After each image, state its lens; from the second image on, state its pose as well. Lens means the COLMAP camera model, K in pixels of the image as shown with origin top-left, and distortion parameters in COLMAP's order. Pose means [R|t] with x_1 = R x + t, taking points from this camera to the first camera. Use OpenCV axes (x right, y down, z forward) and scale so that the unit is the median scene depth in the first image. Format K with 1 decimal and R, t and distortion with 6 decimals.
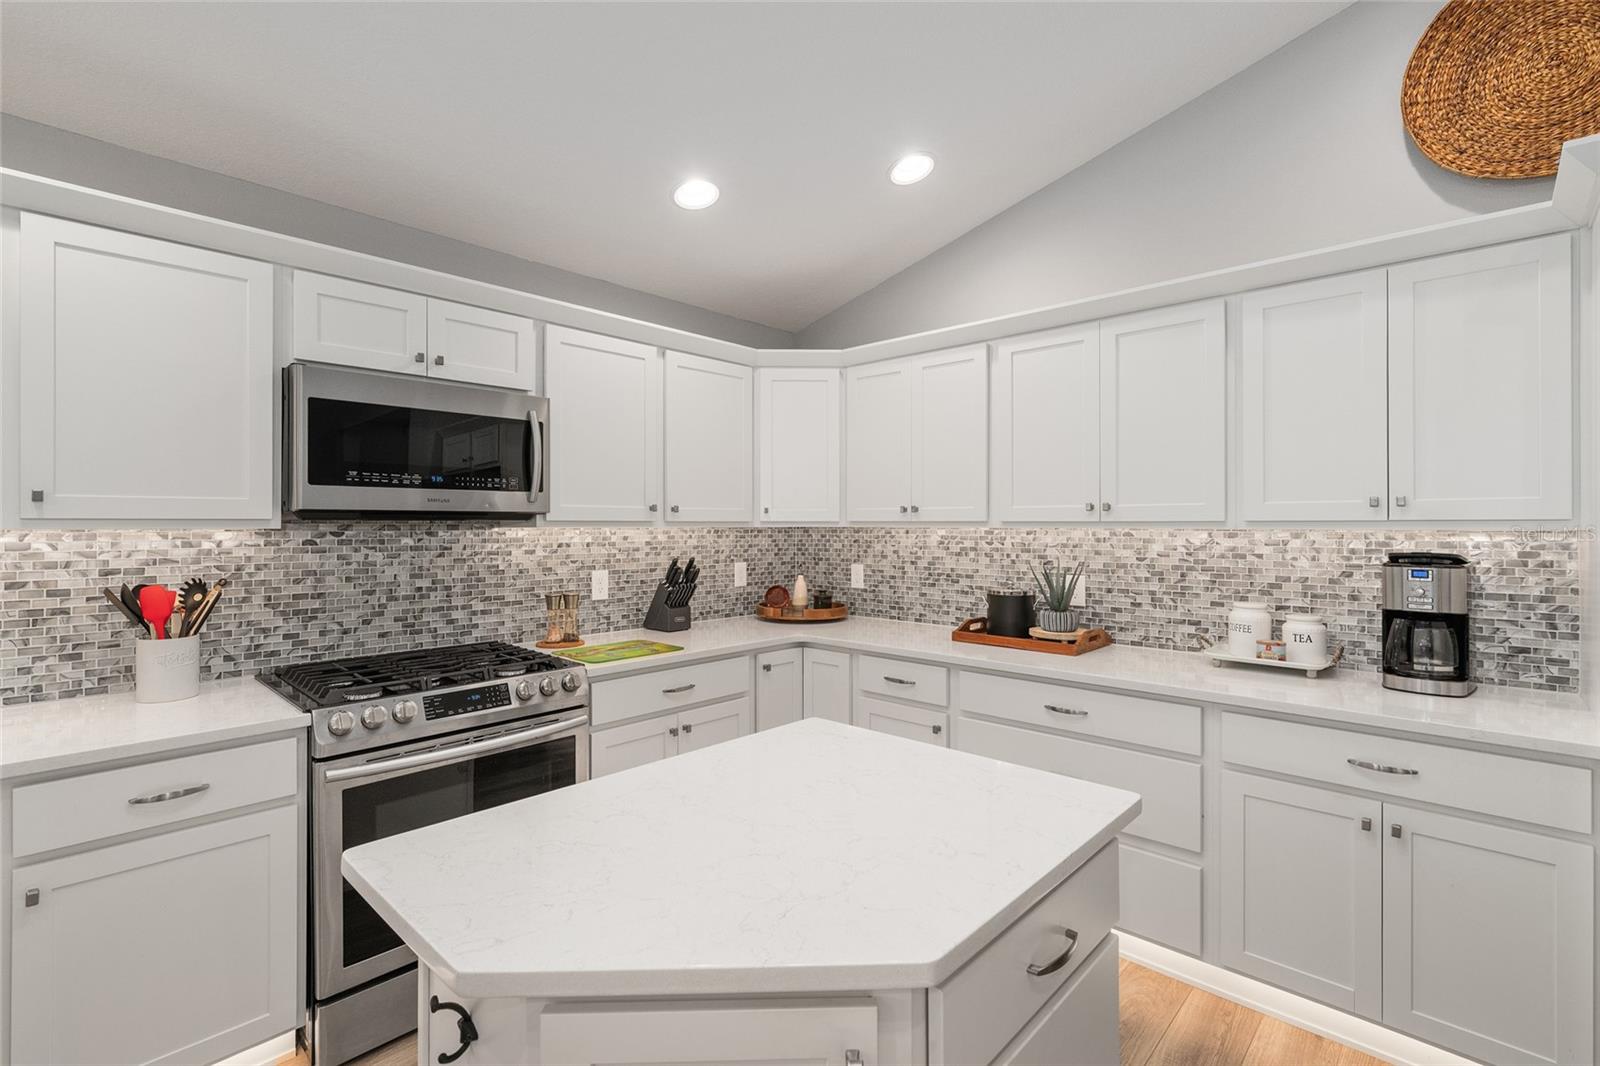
lens RADIAL K [[731.9, 0, 801.6], [0, 731.9, 515.6], [0, 0, 1]] dist [-0.001231, -0.000300]
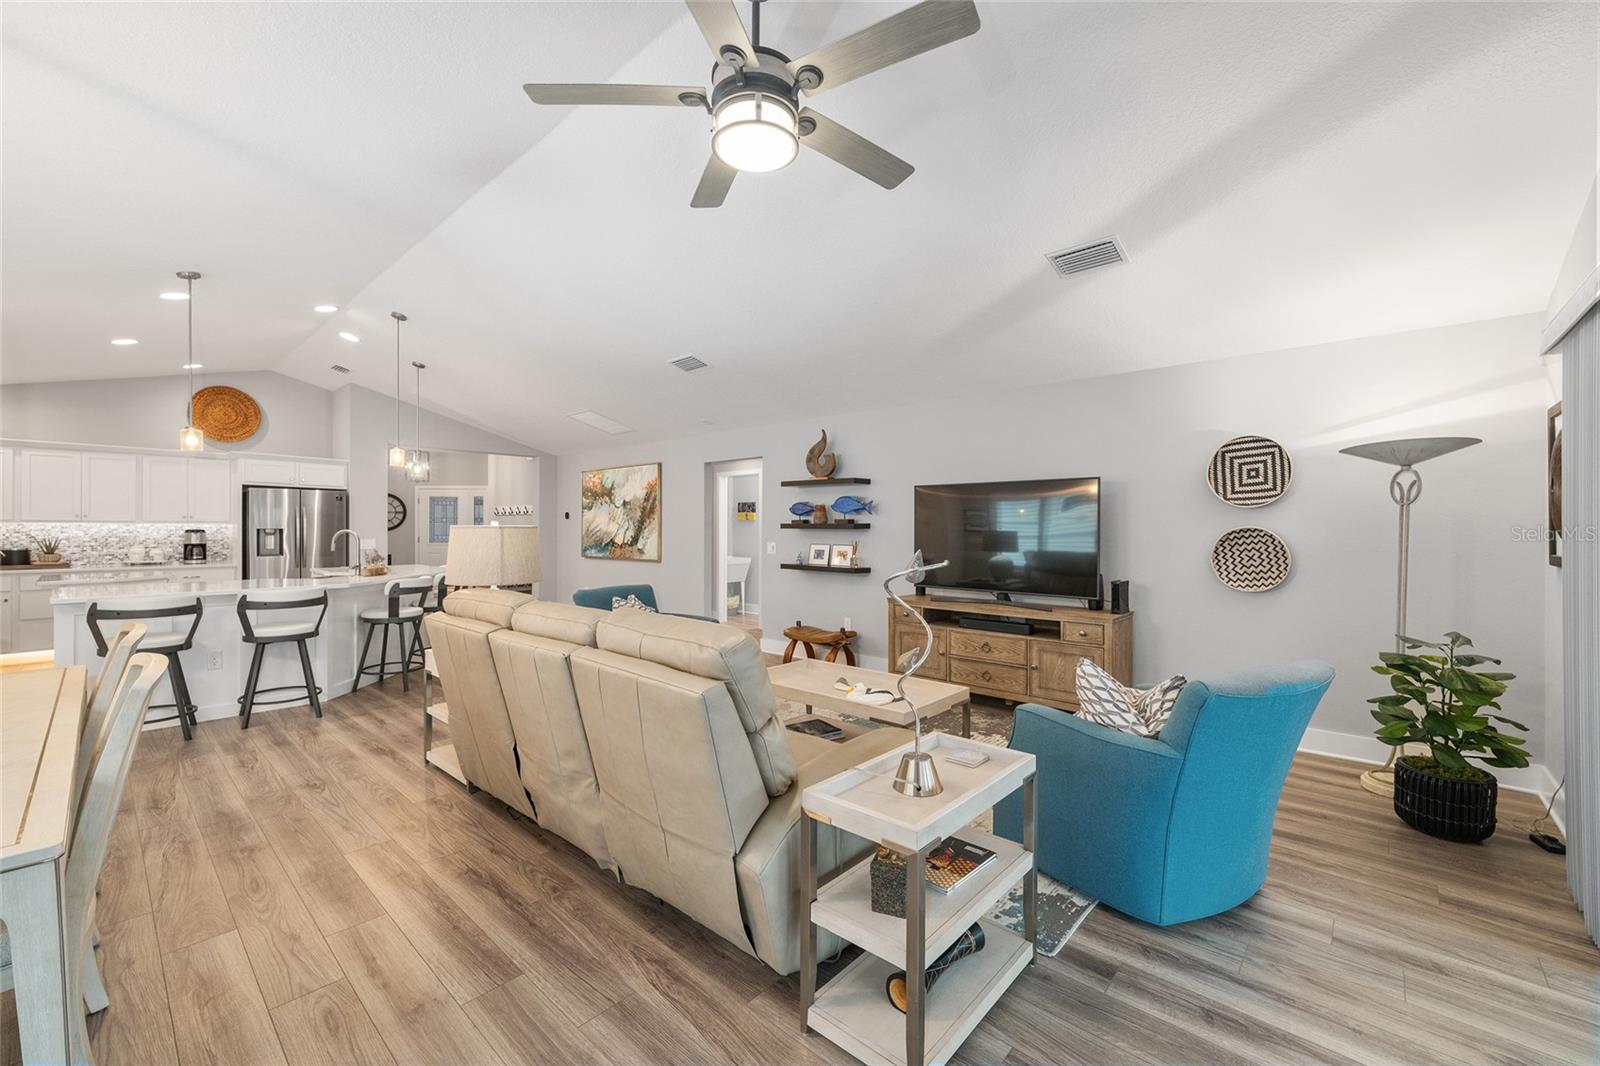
lens RADIAL K [[655.1, 0, 800.0], [0, 655.1, 533.0], [0, 0, 1]] dist [0.001053, 0.000256]
pose [[-0.005723, -0.007960, 0.999952, -2.195608], [-0.011788, 0.999899, 0.007892, 0.002401], [-0.999914, -0.011743, -0.005817, -1.825441]]
